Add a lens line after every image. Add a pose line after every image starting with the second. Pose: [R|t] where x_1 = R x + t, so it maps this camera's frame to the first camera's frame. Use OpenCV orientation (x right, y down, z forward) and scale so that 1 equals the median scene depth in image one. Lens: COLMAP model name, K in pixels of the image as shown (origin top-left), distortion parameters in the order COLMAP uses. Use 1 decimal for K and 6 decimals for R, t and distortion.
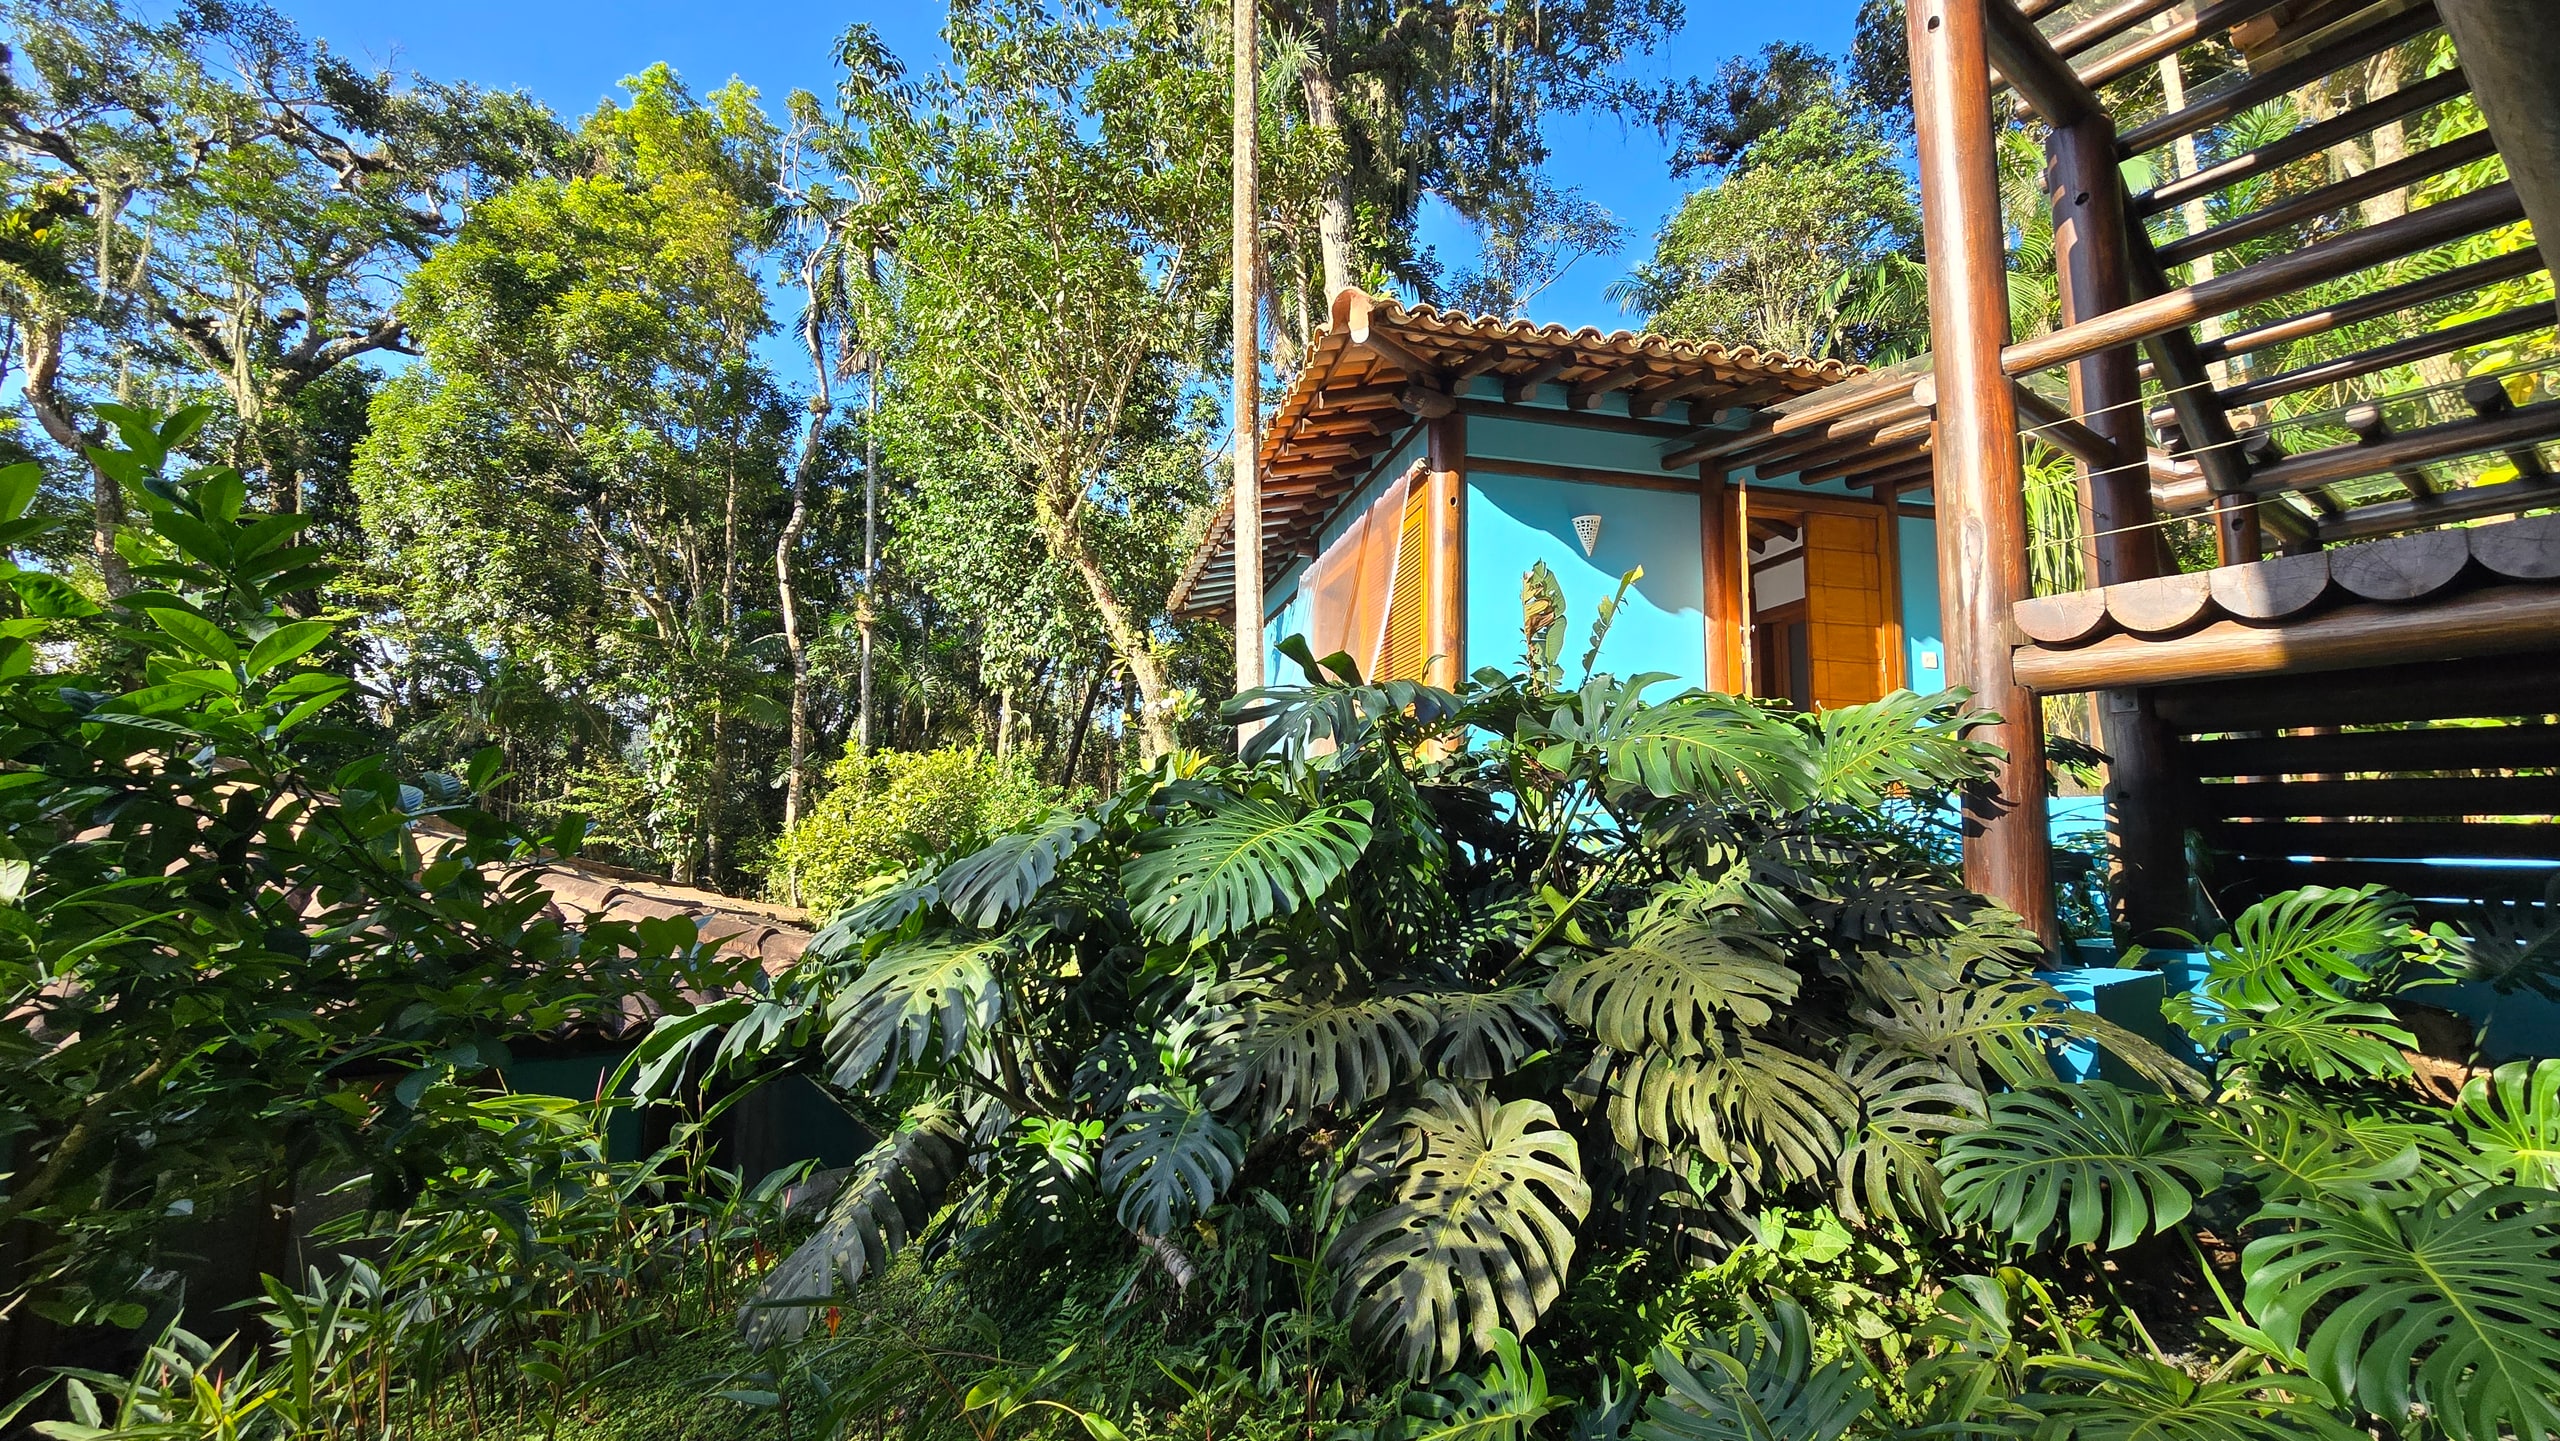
lens RADIAL K [[1035.9, 0, 1280.0], [0, 1035.9, 720.5], [0, 0, 1]] dist [-0.003198, -0.000312]
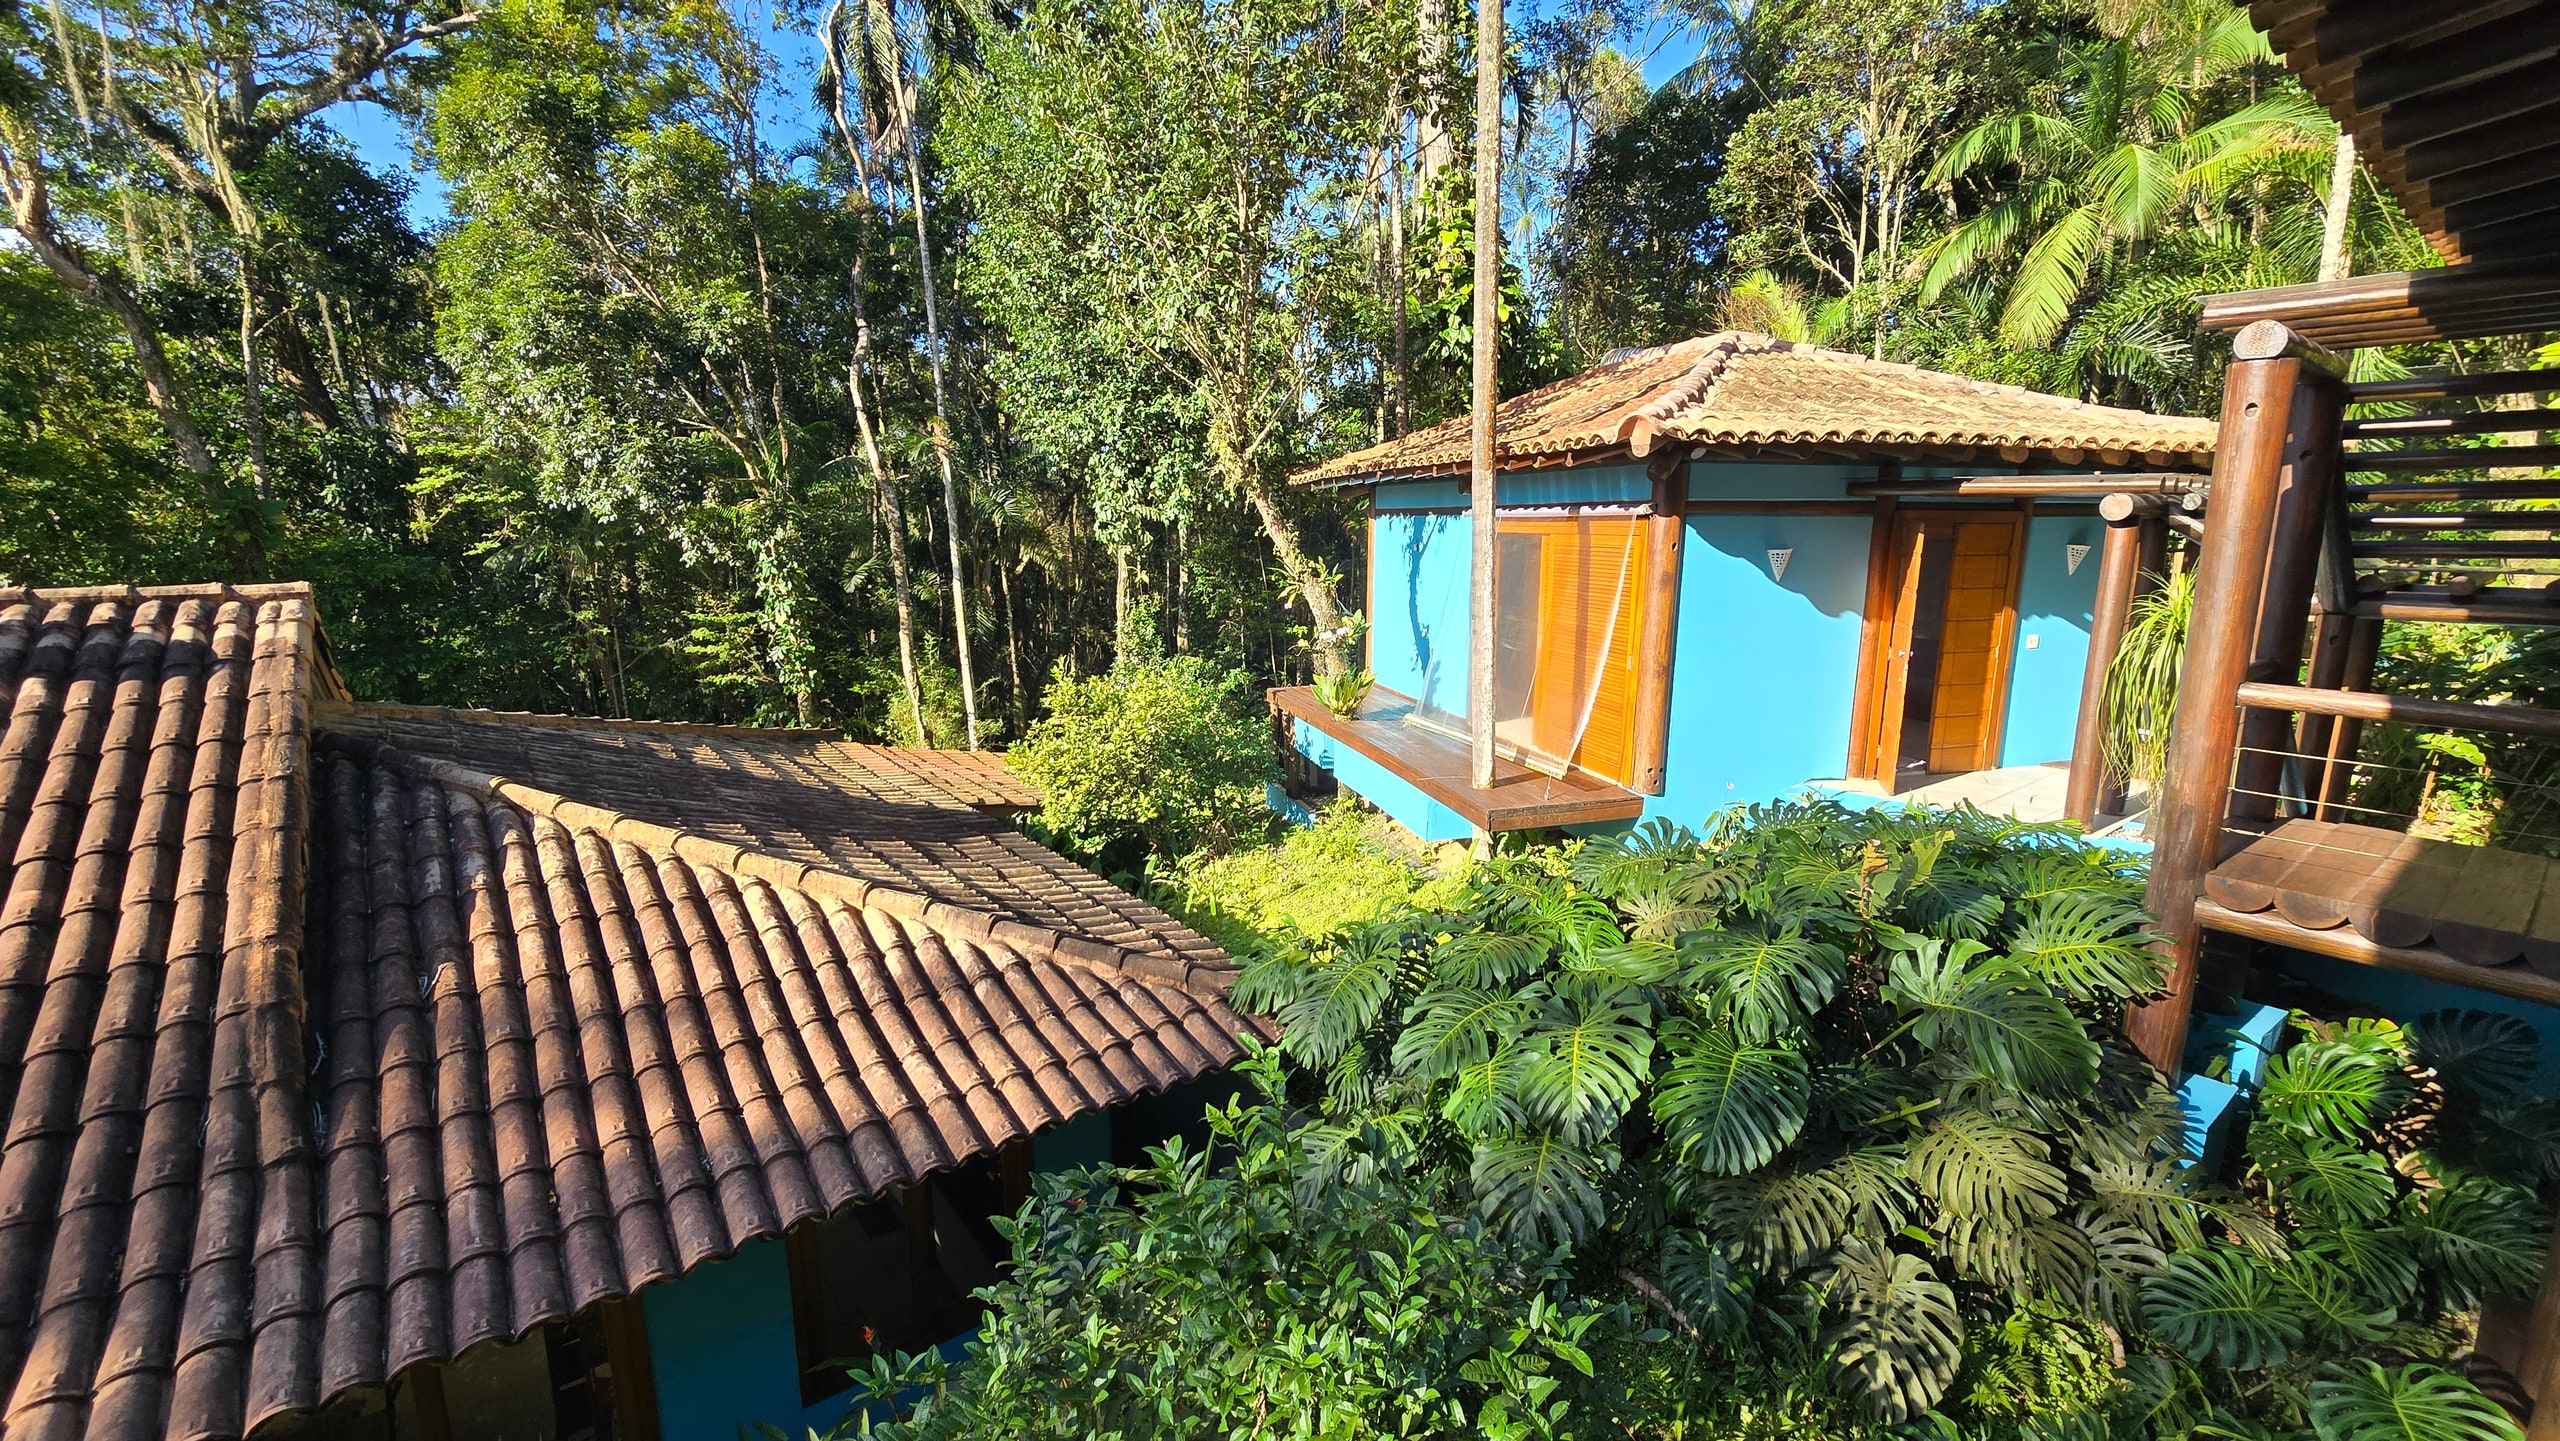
lens RADIAL K [[1035.9, 0, 1280.0], [0, 1035.9, 720.5], [0, 0, 1]] dist [-0.003198, -0.000312]
pose [[0.998791, -0.025166, 0.042217, -0.307475], [0.011124, 0.952427, 0.304565, -0.363189], [-0.047873, -0.303727, 0.951556, -0.124186]]
